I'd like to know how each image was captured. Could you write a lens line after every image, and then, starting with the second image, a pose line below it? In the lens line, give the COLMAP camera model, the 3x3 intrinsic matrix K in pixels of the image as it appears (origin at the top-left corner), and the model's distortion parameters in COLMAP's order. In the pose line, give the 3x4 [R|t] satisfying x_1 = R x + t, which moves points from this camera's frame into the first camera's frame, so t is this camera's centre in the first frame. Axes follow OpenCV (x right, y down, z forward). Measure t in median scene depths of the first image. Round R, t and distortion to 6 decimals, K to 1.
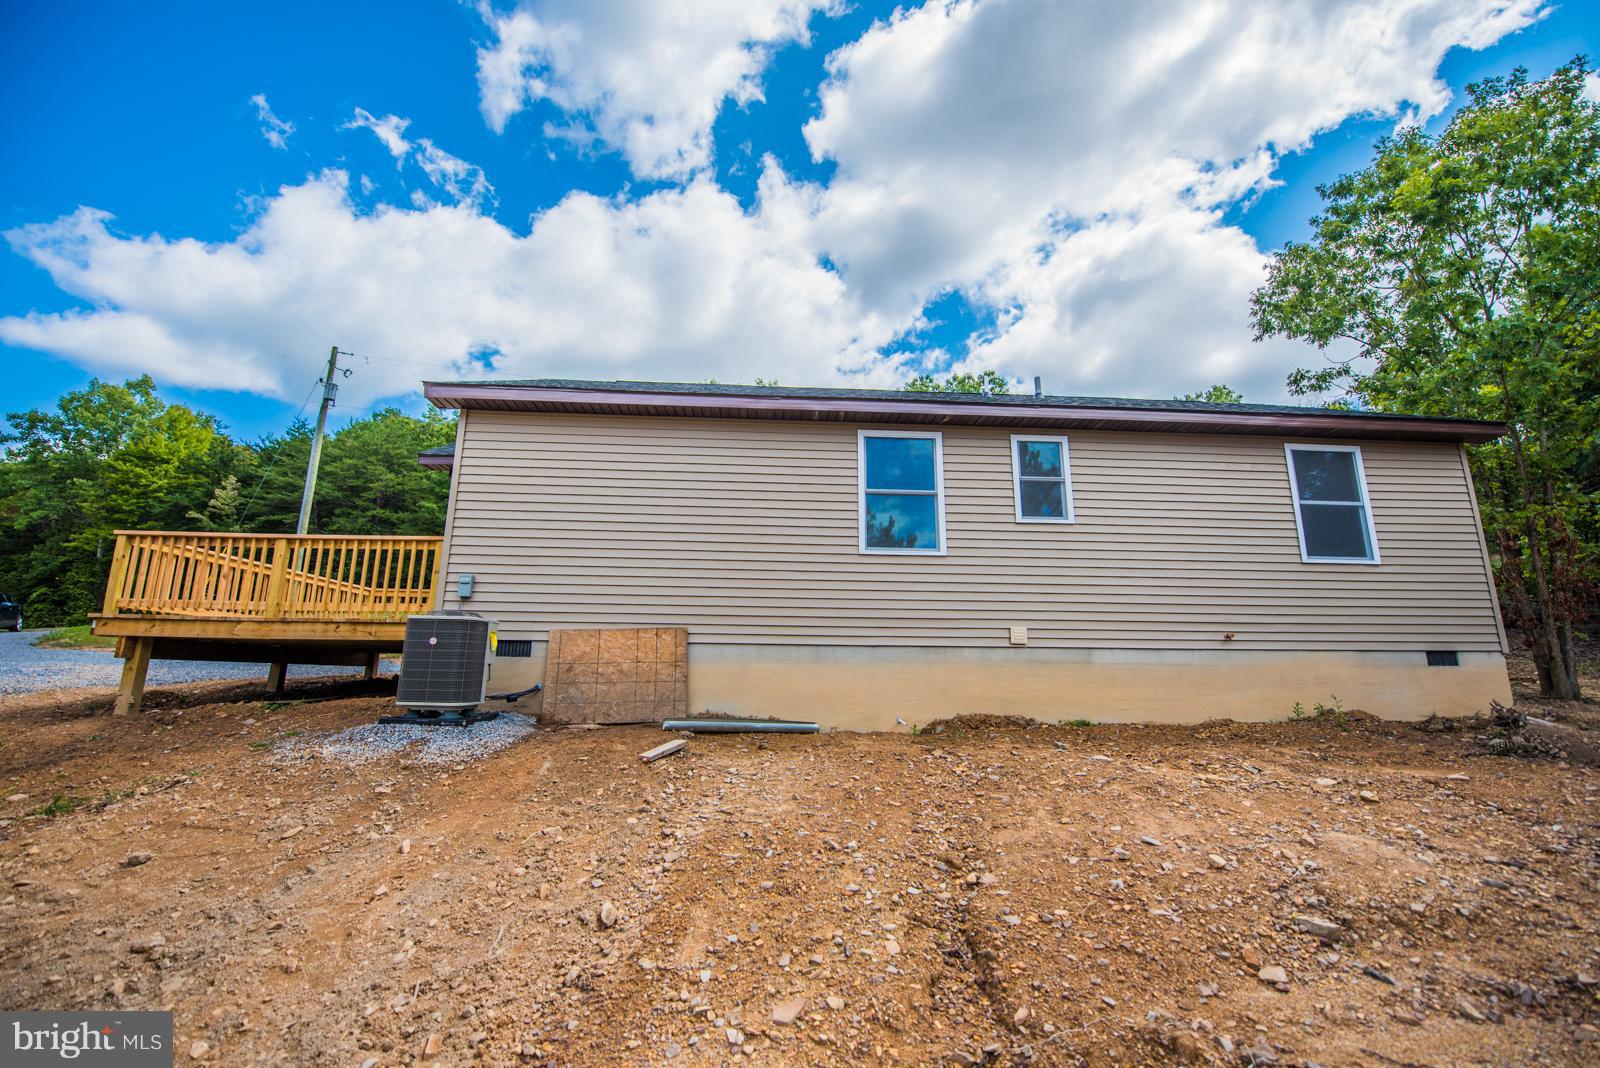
lens RADIAL K [[643.1, 0, 800.0], [0, 643.1, 534.0], [0, 0, 1]] dist [-0.028897, -0.000237]
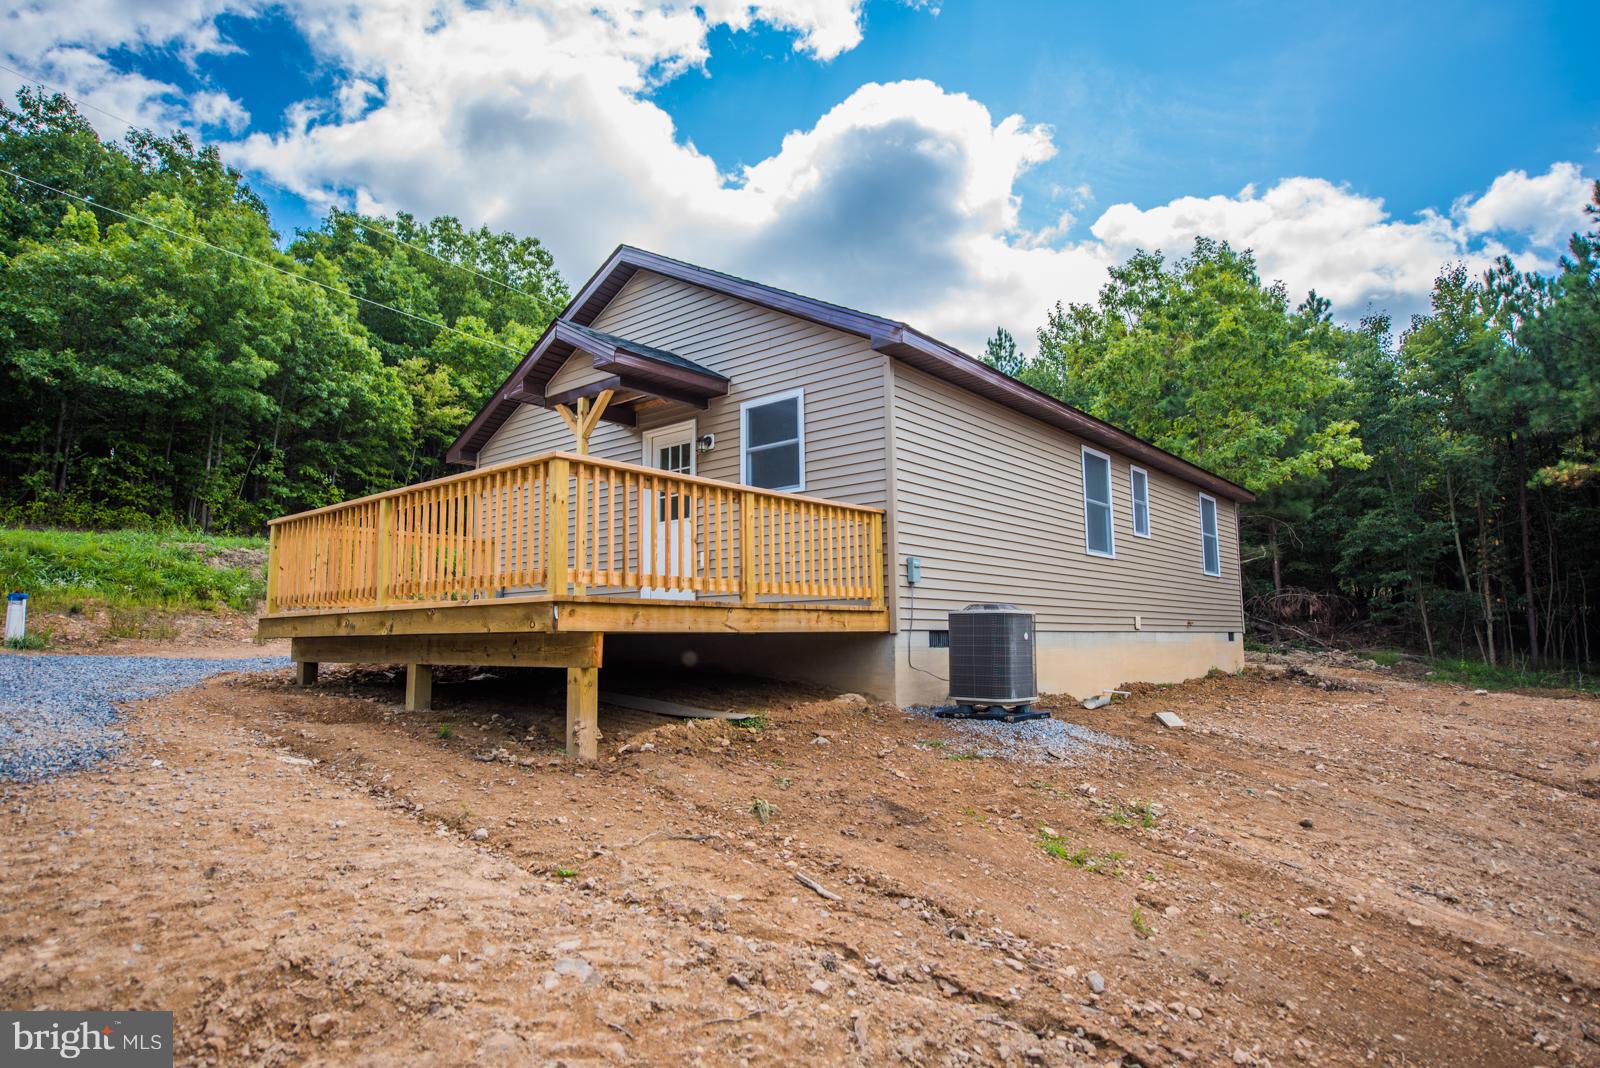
lens RADIAL K [[906.3, 0, 800.0], [0, 906.3, 534.0], [0, 0, 1]] dist [0.051471, 0.000403]
pose [[0.678396, 0.067646, 0.731576, -1.390185], [-0.138019, 0.989758, 0.036467, 0.008929], [-0.721616, -0.125711, 0.680784, 0.244550]]
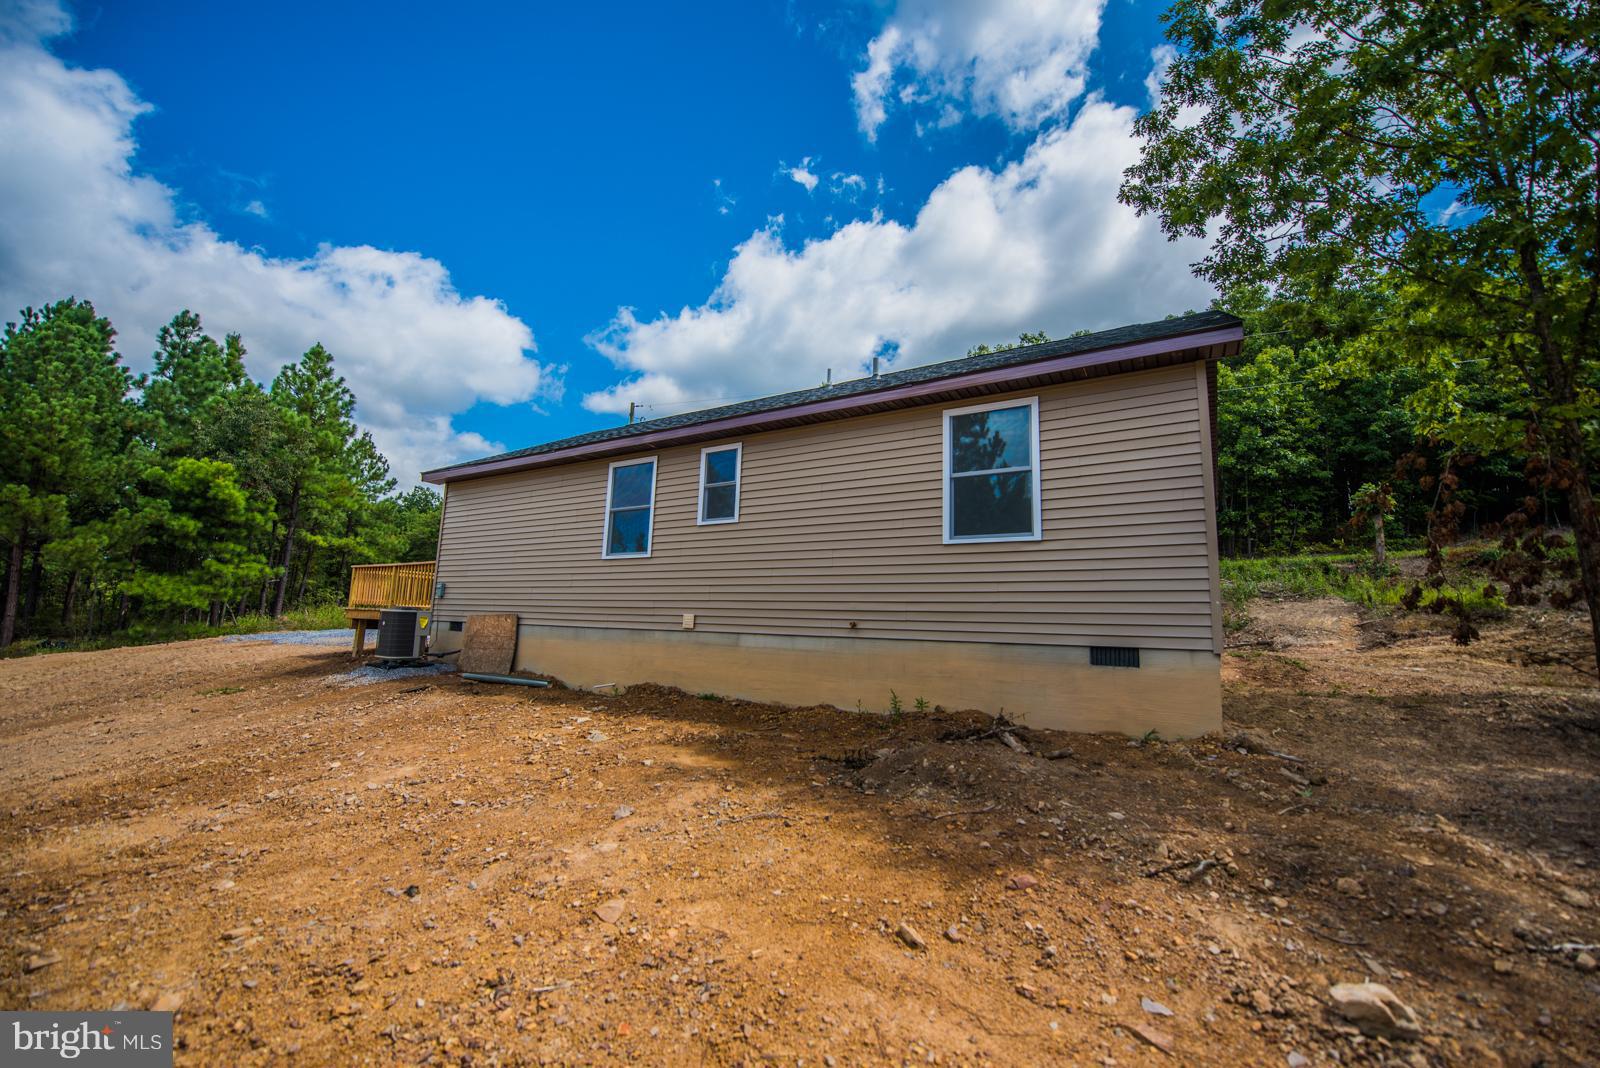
lens RADIAL K [[699.6, 0, 800.0], [0, 699.6, 534.0], [0, 0, 1]] dist [-0.062729, -0.000126]
pose [[0.801467, -0.069429, -0.593995, 1.213279], [0.081696, 0.996638, -0.006261, 0.020899], [0.592432, -0.043509, 0.804445, 0.082879]]
